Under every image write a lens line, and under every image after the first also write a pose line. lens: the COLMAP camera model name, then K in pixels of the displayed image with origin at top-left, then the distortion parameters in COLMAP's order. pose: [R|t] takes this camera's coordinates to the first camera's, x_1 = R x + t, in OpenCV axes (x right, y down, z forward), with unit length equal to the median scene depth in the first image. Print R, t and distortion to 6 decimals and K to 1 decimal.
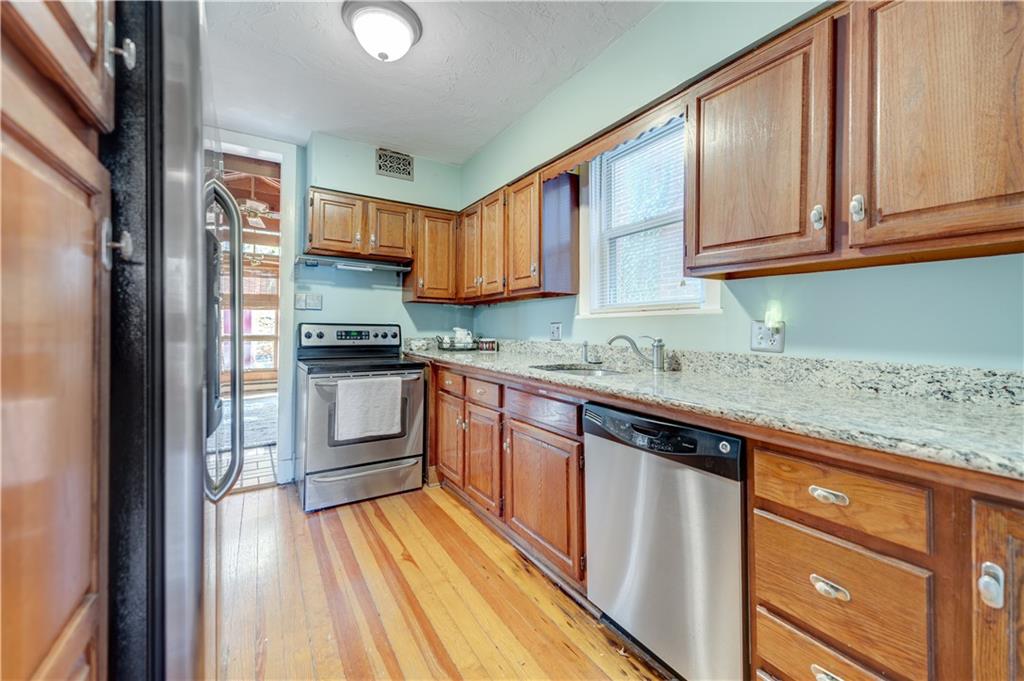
lens RADIAL K [[407.3, 0, 505.5], [0, 407.3, 324.6], [0, 0, 1]] dist [0.009834, -0.002132]
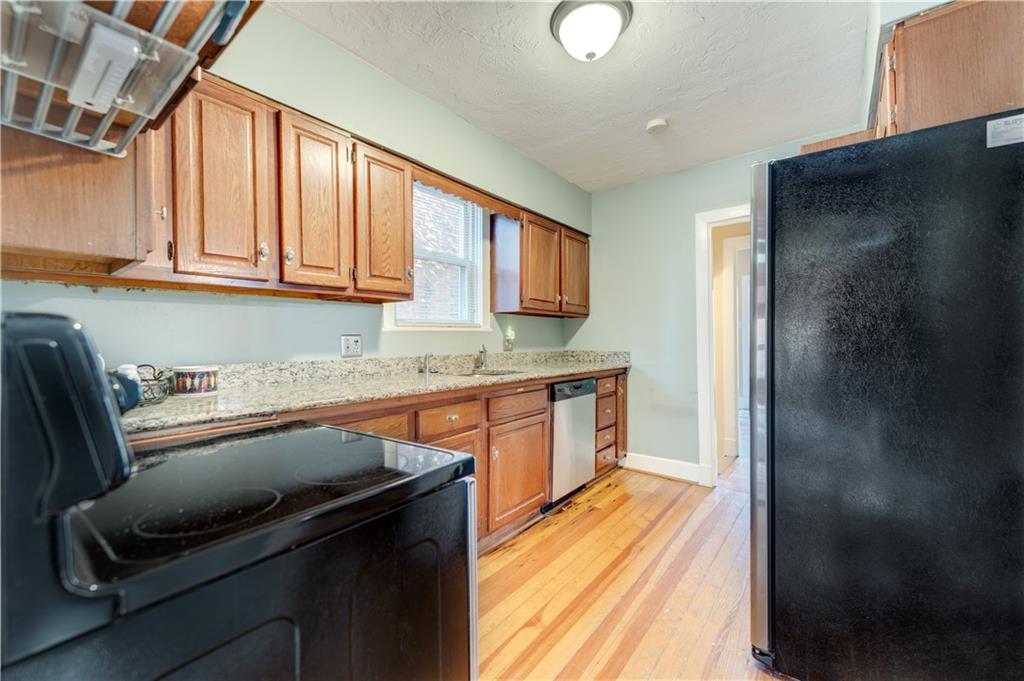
lens RADIAL K [[407.3, 0, 512.5], [0, 407.3, 342.1], [0, 0, 1]] dist [0.009834, -0.002132]
pose [[-0.347816, -0.003037, 0.937558, -1.076450], [0.002355, 0.999989, 0.004113, 0.009821], [-0.937560, 0.003639, -0.347805, 1.438969]]
